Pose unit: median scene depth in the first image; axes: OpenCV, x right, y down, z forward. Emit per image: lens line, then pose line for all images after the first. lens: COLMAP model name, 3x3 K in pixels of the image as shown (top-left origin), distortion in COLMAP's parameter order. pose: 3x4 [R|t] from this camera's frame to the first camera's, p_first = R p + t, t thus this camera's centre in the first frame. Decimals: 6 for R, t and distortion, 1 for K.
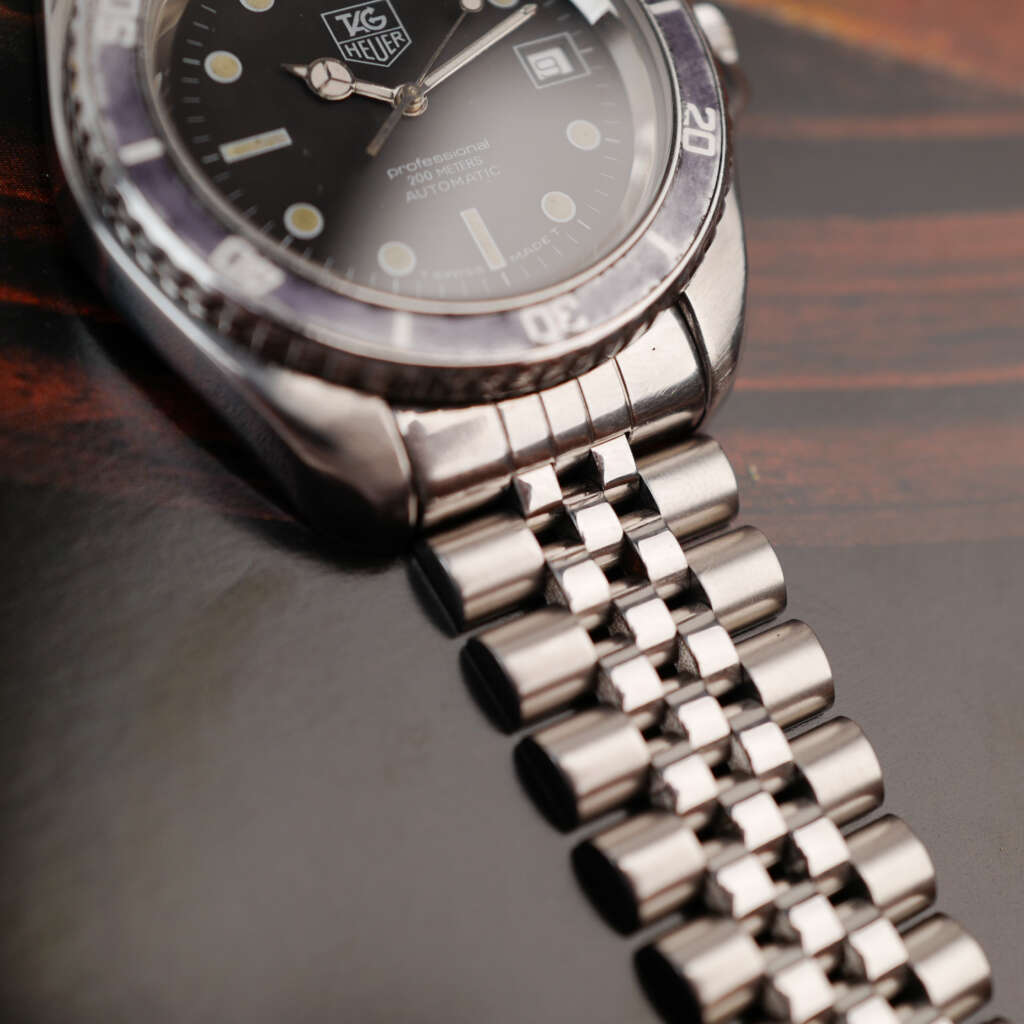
lens RADIAL K [[1897.6, 0, 520.8], [0, 1897.6, 518.5], [0, 0, 1]] dist [0.102427, 0.000000]
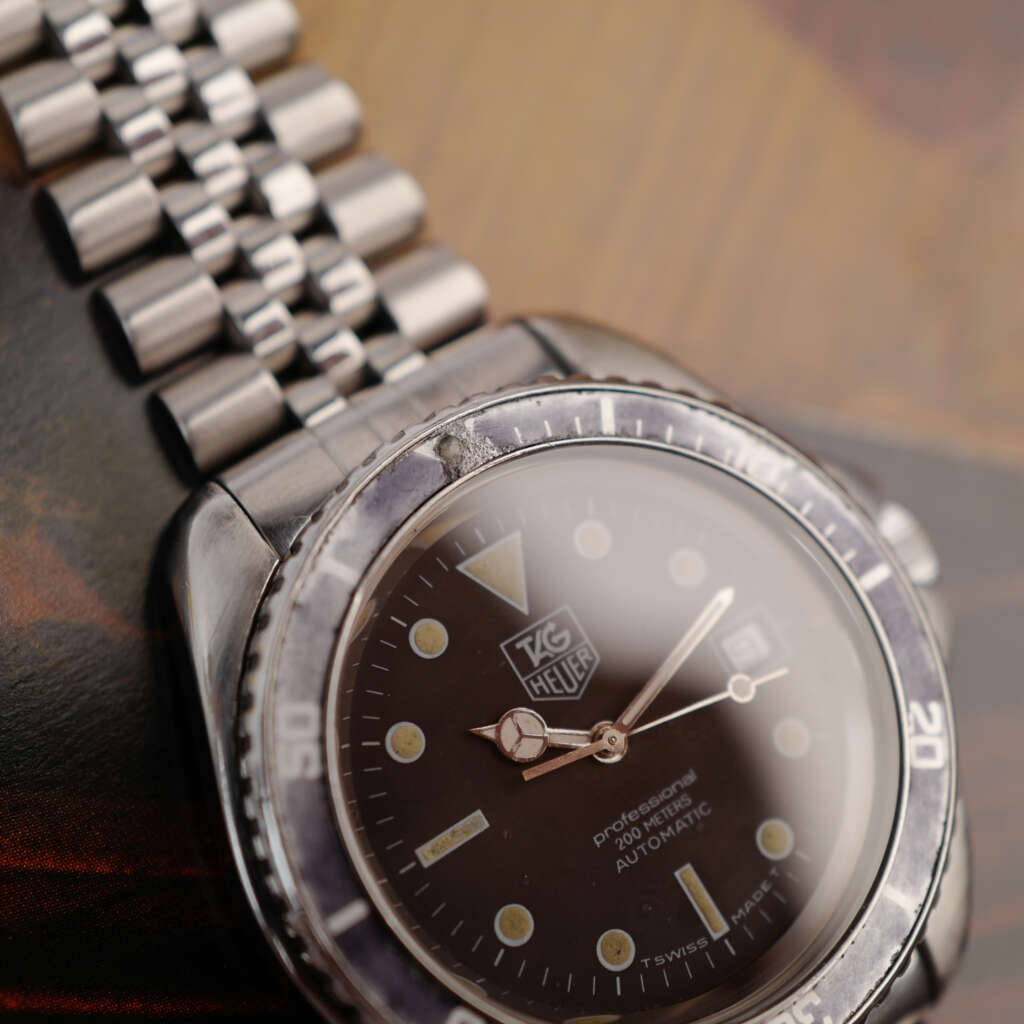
lens RADIAL K [[1936.1, 0, 457.6], [0, 1936.1, 564.0], [0, 0, 1]] dist [0.051300, 0.000000]
pose [[0.997516, -0.067369, 0.020550, -0.142139], [0.060412, 0.968361, 0.242132, -0.526449], [-0.036212, -0.240289, 0.970026, 0.141046]]
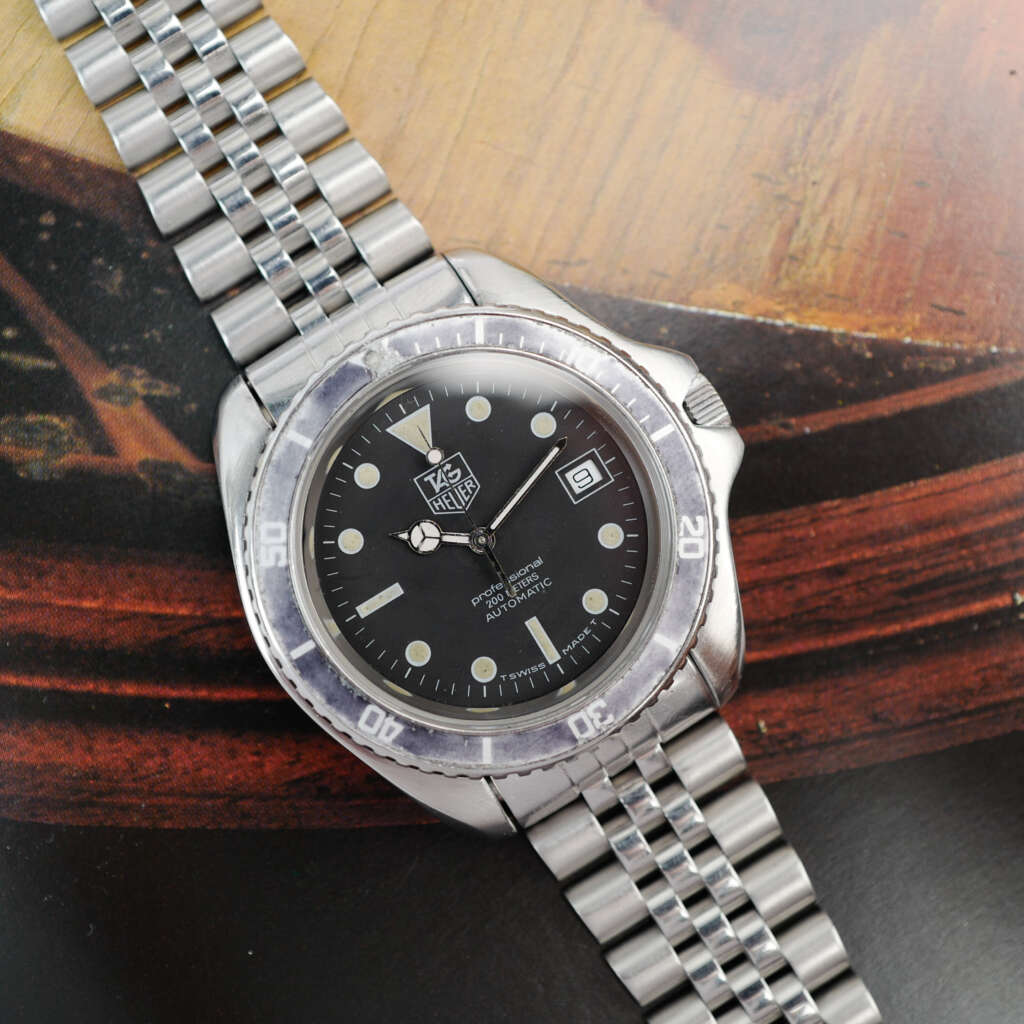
lens RADIAL K [[1936.1, 0, 517.2], [0, 1936.1, 509.2], [0, 0, 1]] dist [0.051300, 0.000000]
pose [[0.976822, -0.056582, -0.206438, 0.265010], [0.133745, 0.914331, 0.382244, -0.787223], [0.167124, -0.400994, 0.900707, -0.277379]]
